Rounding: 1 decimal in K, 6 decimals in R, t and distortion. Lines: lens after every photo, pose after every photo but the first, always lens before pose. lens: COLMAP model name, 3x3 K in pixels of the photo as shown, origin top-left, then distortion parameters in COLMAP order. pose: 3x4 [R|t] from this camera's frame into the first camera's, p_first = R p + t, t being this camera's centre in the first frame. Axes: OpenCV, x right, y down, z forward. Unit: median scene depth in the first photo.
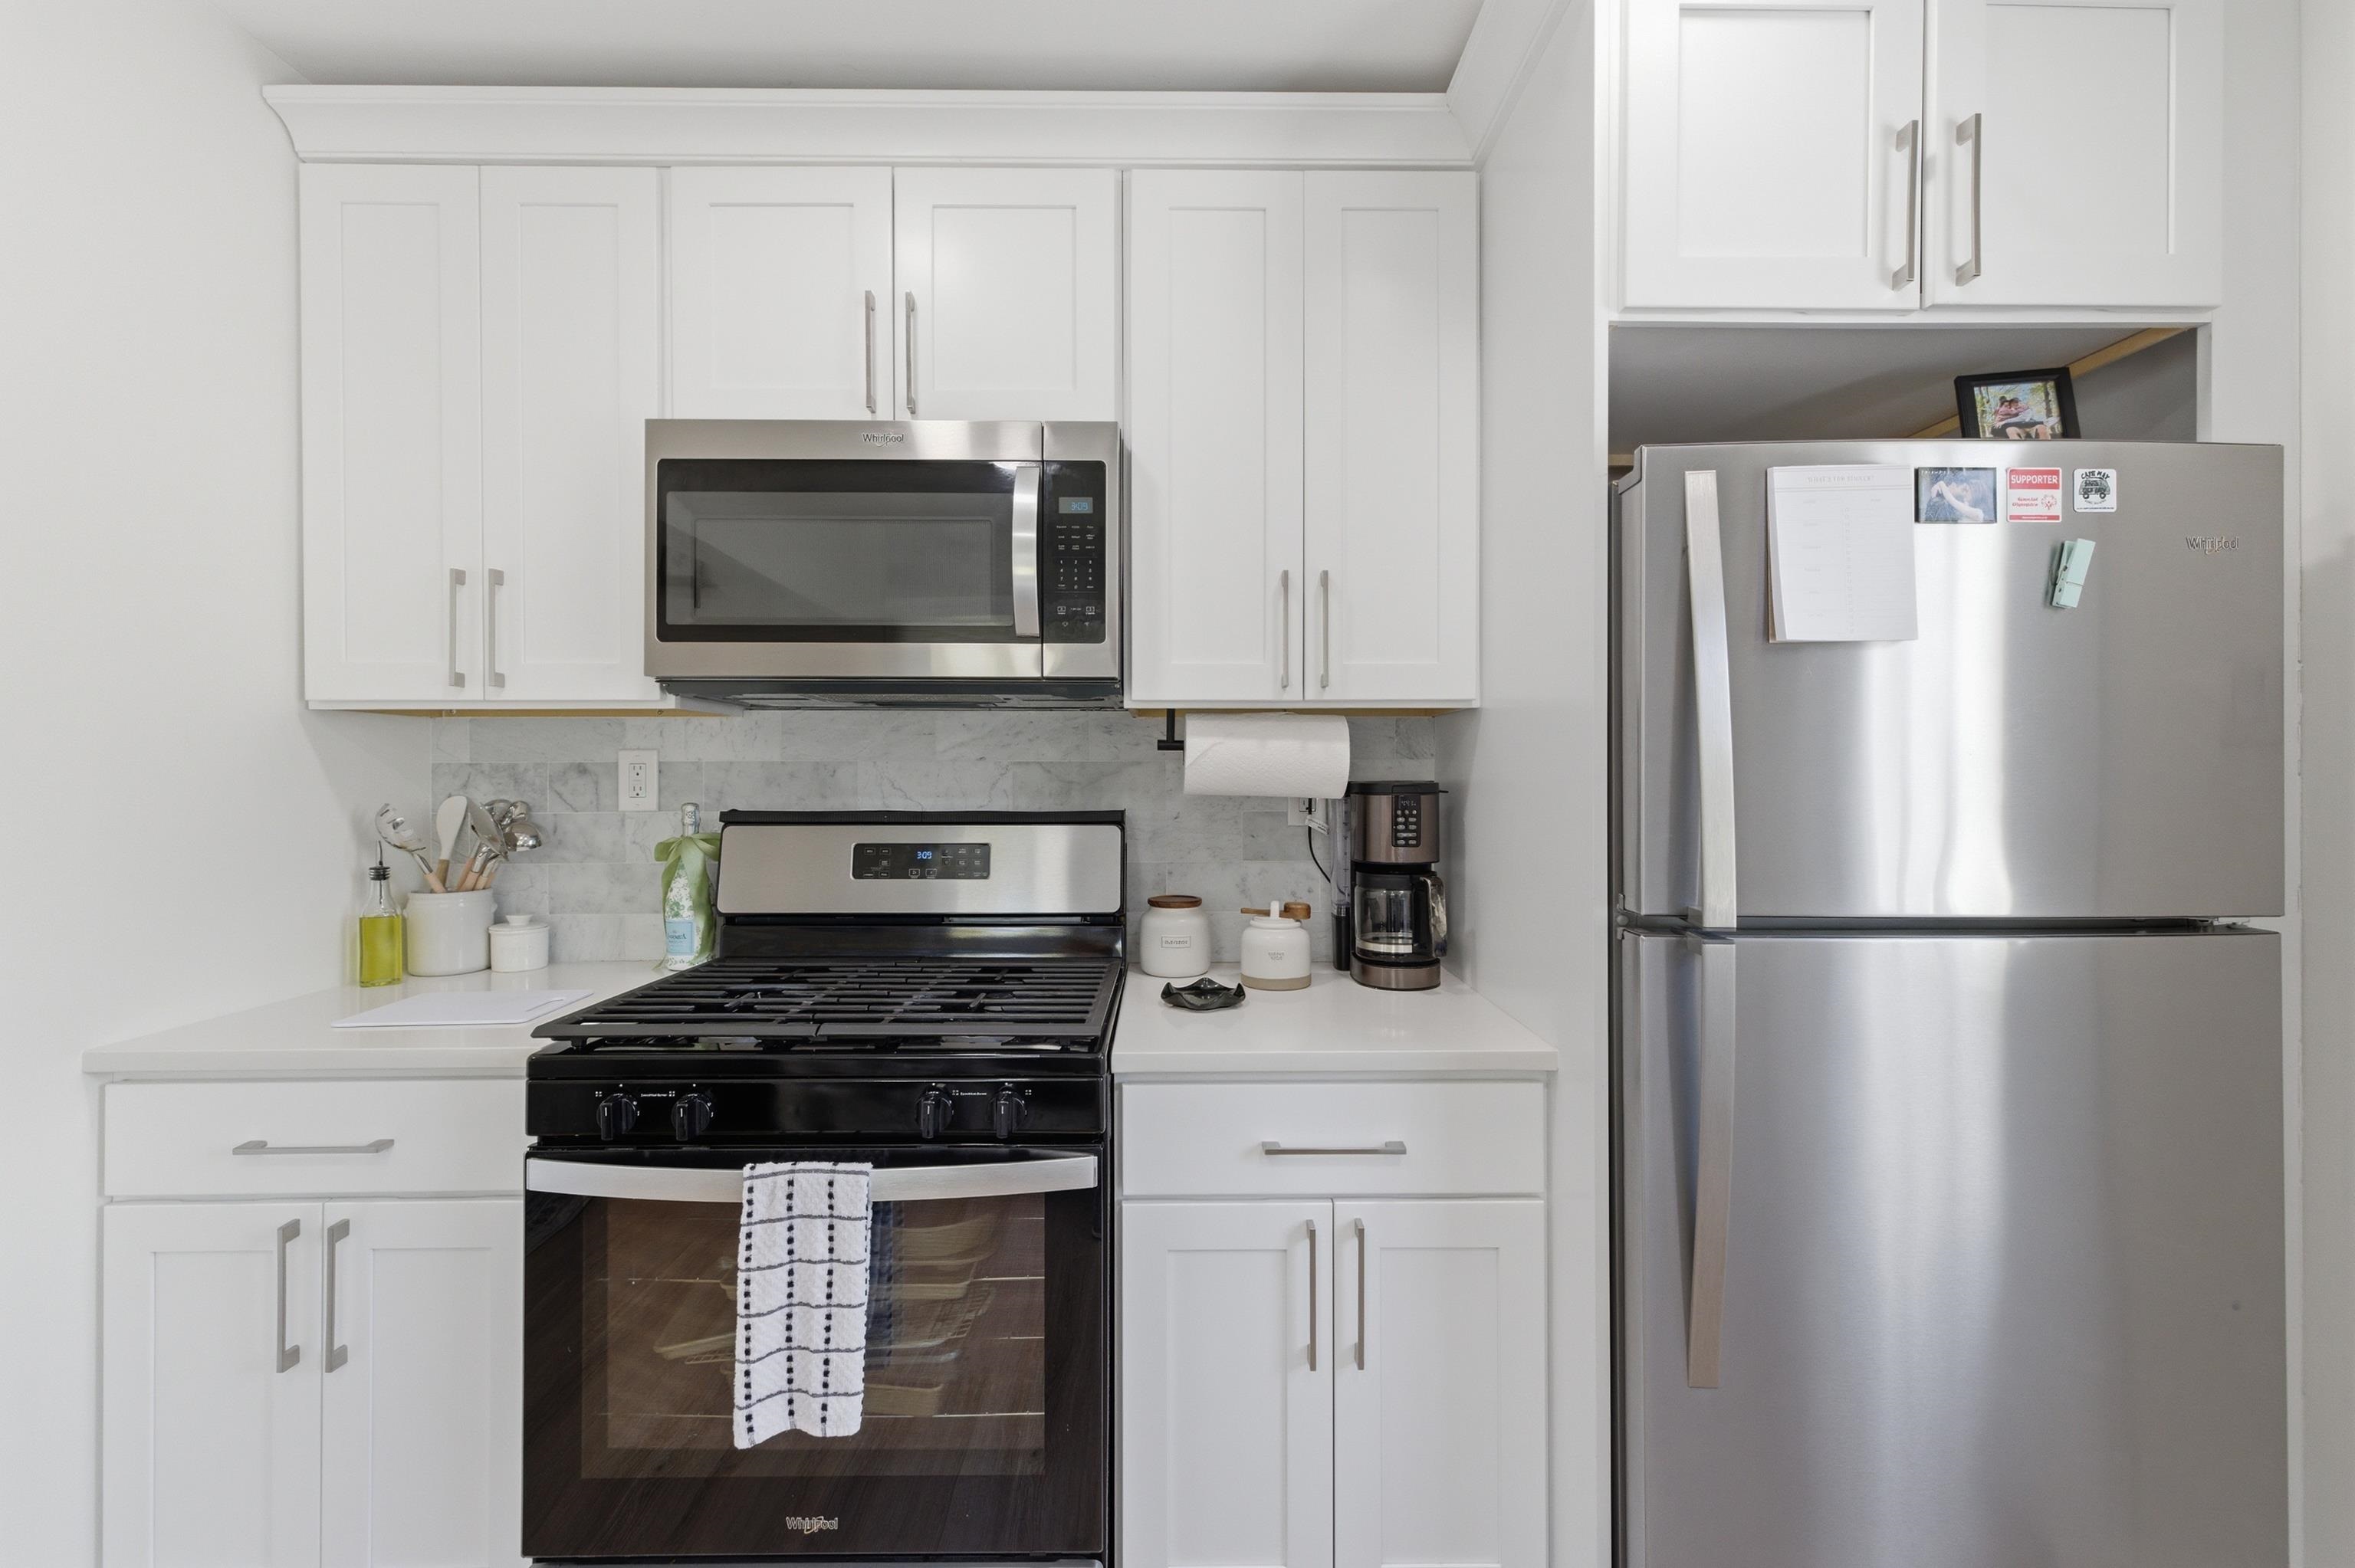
lens RADIAL K [[998.2, 0, 1175.8], [0, 998.2, 772.9], [0, 0, 1]] dist [0.006612, -0.000786]
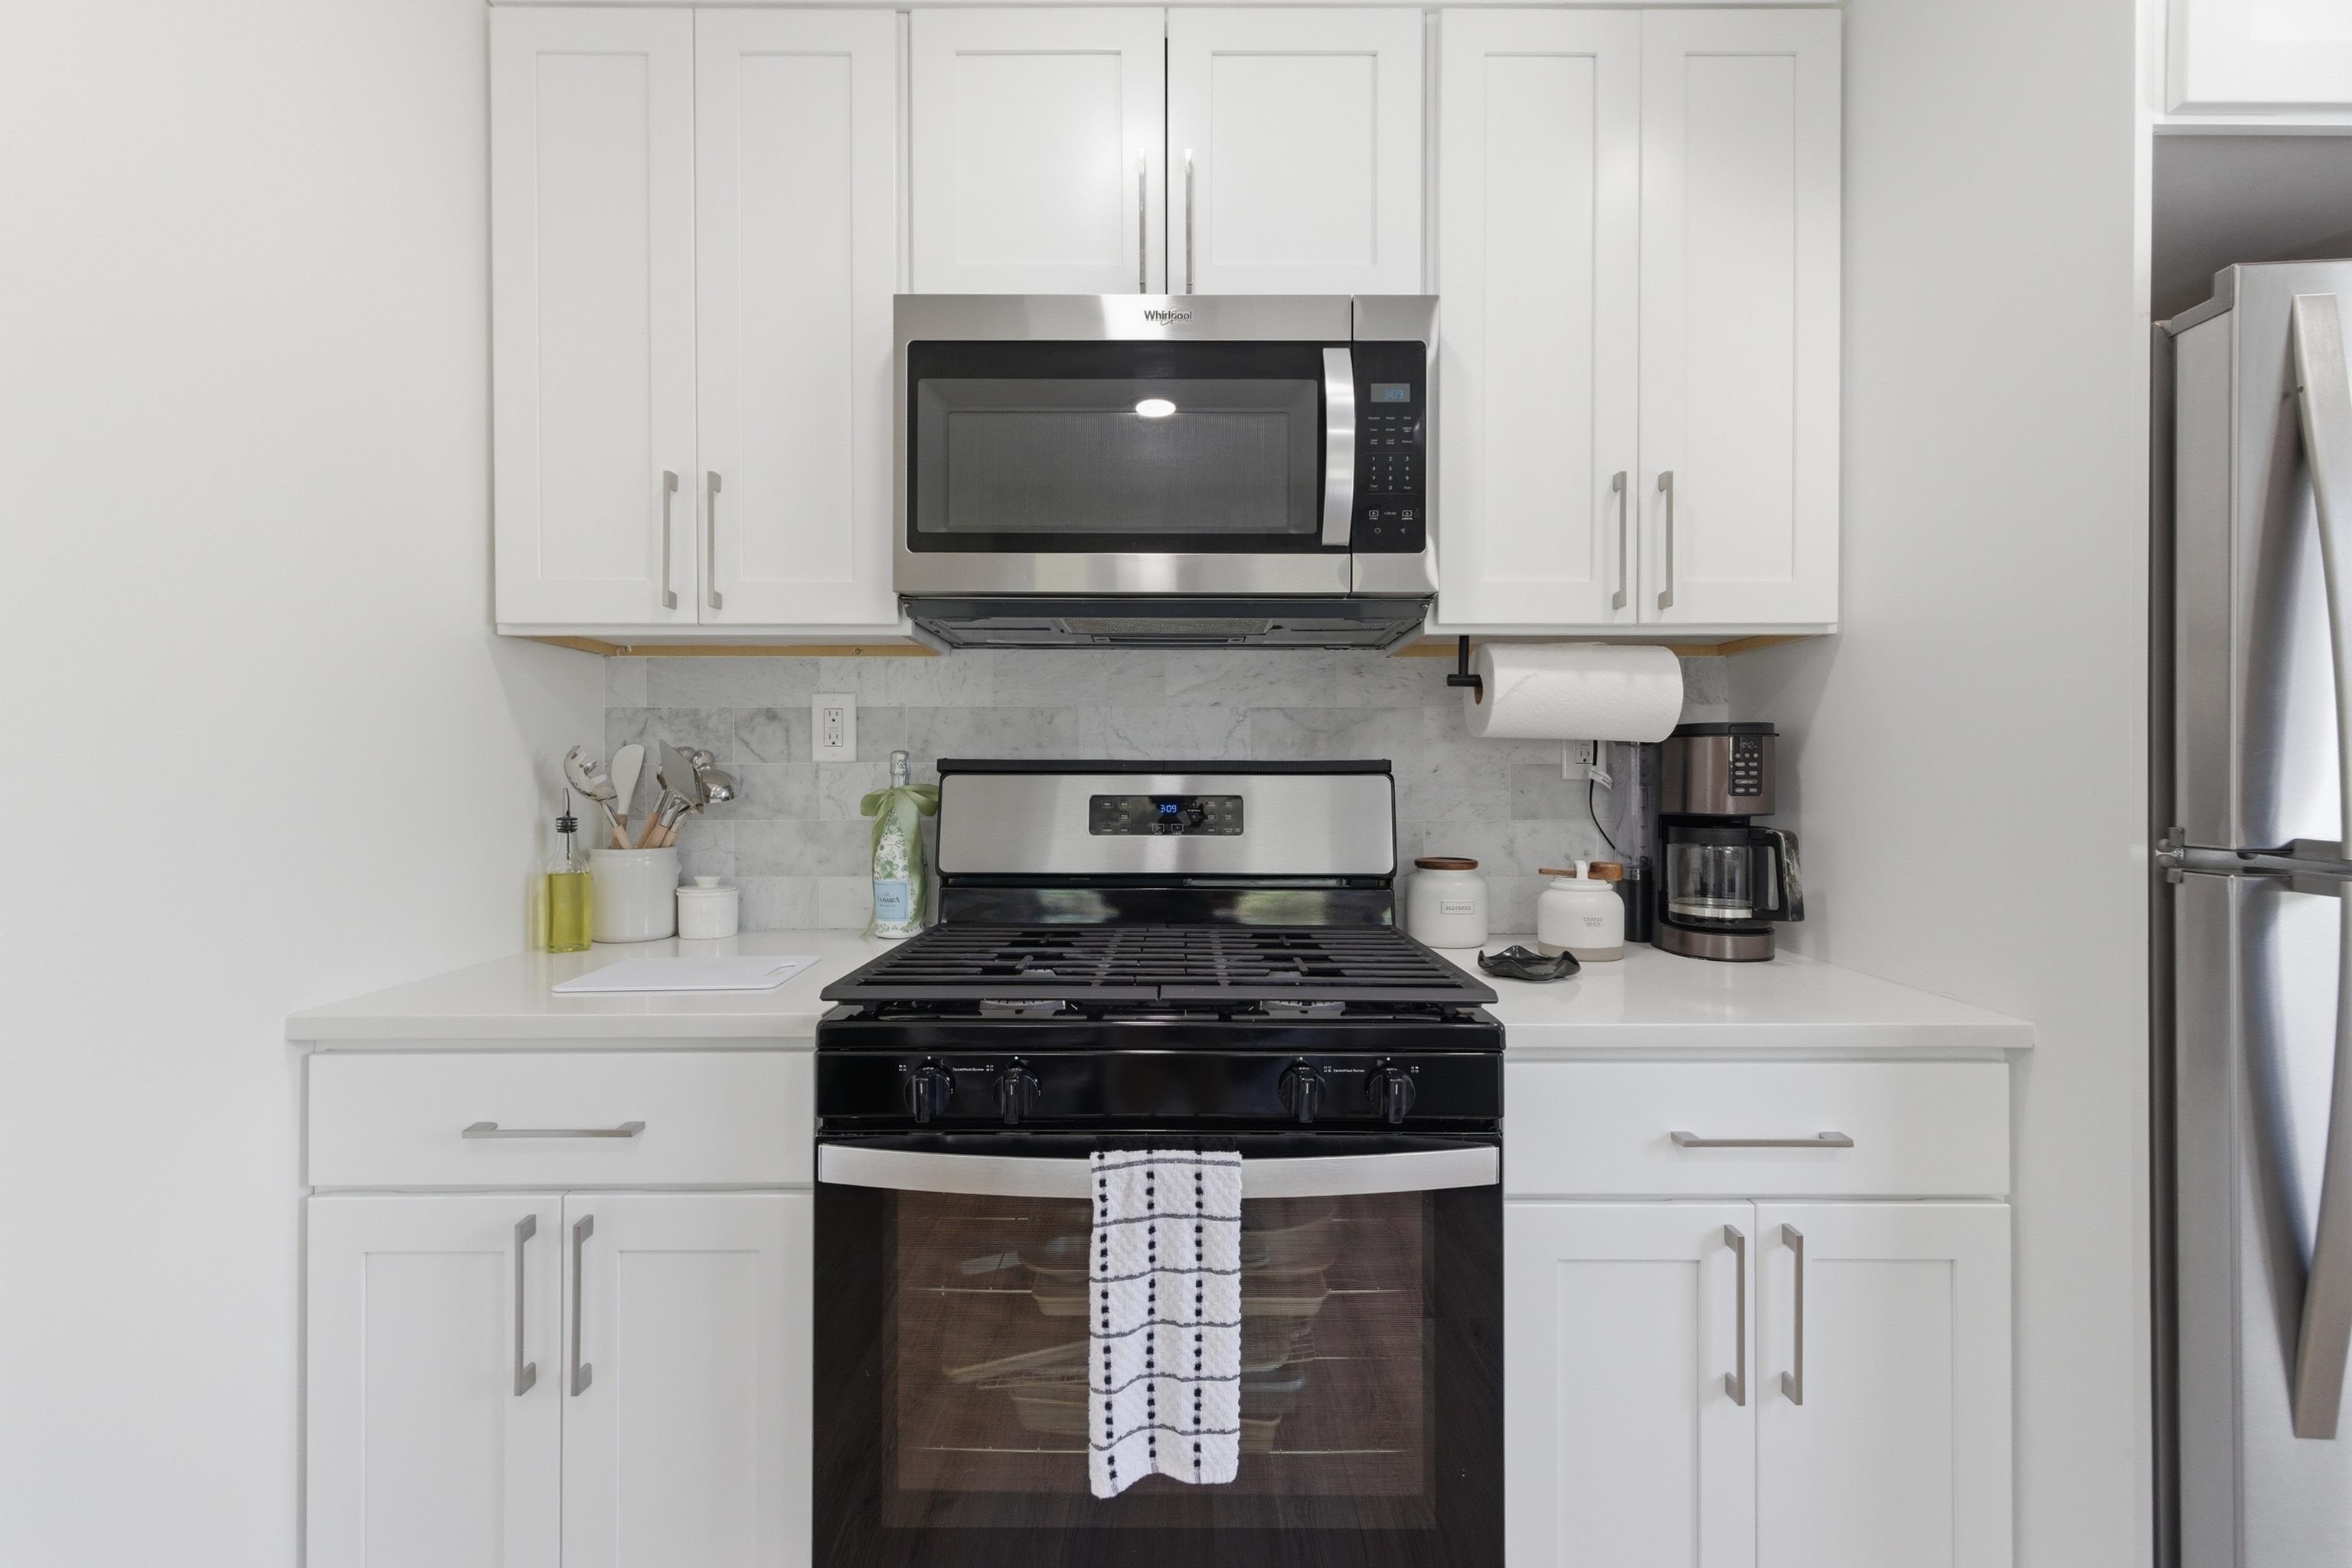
lens RADIAL K [[997.1, 0, 1175.0], [0, 997.1, 778.0], [0, 0, 1]] dist [0.006612, -0.000786]
pose [[0.999947, 0.001701, -0.010127, -0.247944], [-0.001677, 0.999996, 0.002393, 0.055627], [0.010131, -0.002375, 0.999946, 0.122817]]
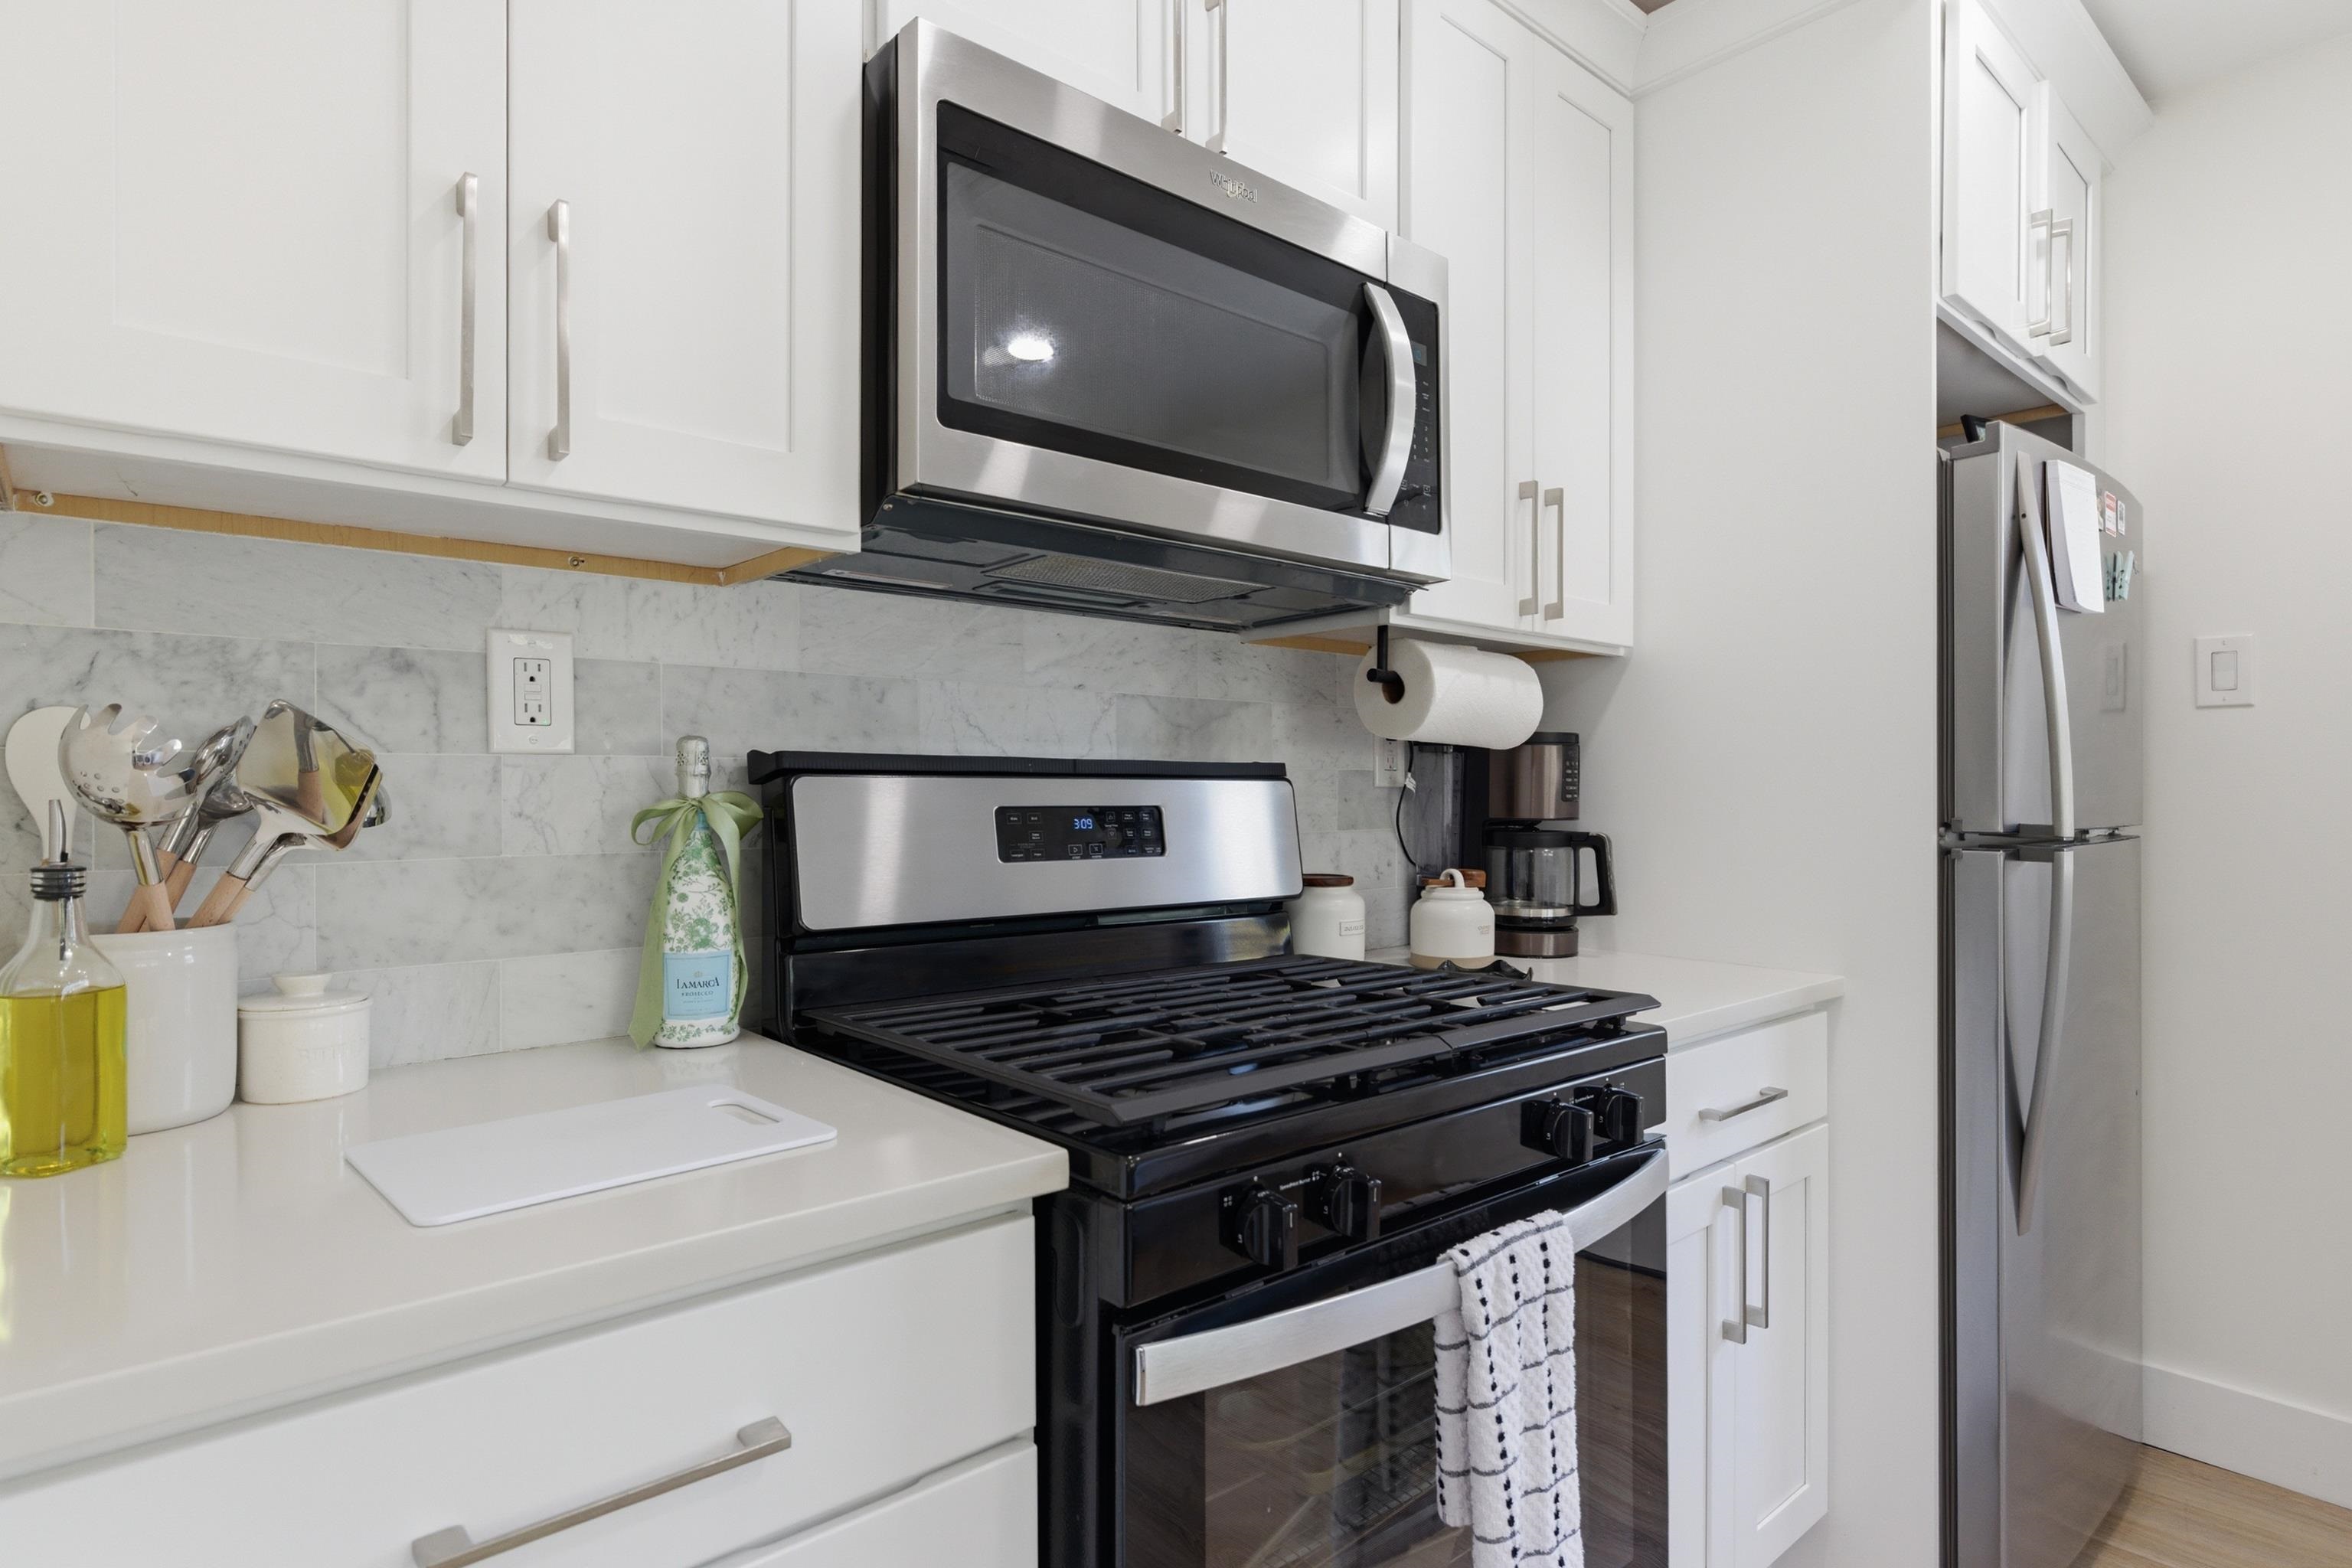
lens RADIAL K [[1235.7, 0, 1168.9], [0, 1235.7, 790.7], [0, 0, 1]] dist [-0.004046, -0.001309]
pose [[0.766663, 0.001664, 0.642048, -0.767467], [-0.001101, 0.999999, -0.001276, 0.064241], [-0.642049, 0.000271, 0.766663, 0.351419]]
